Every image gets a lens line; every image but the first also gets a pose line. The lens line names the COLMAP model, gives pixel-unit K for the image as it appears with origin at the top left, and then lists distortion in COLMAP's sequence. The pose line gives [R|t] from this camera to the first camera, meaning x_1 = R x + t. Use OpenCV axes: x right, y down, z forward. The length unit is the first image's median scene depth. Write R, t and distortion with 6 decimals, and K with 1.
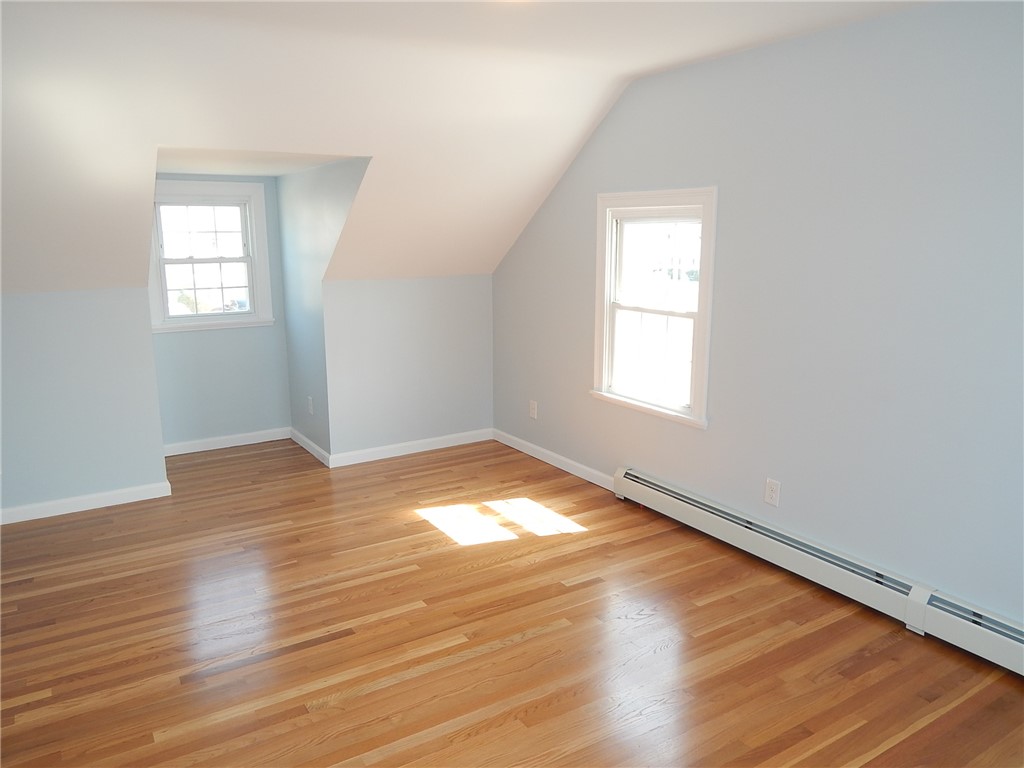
lens RADIAL K [[766.5, 0, 512.0], [0, 766.5, 384.0], [0, 0, 1]] dist [0.052429, -0.056870]
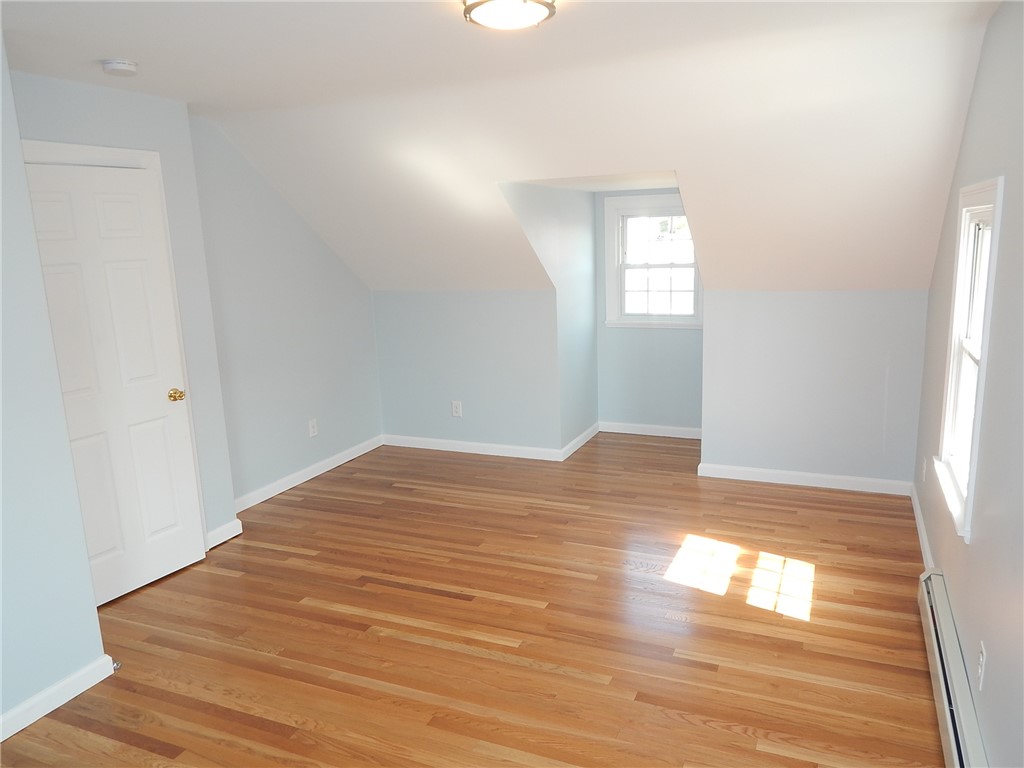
lens RADIAL K [[766.5, 0, 512.0], [0, 766.5, 384.0], [0, 0, 1]] dist [0.052429, -0.056870]
pose [[0.564552, 0.150684, -0.811527, 0.501254], [-0.137134, 0.986653, 0.087802, -0.075291], [0.813926, 0.061719, 0.577681, 0.252266]]
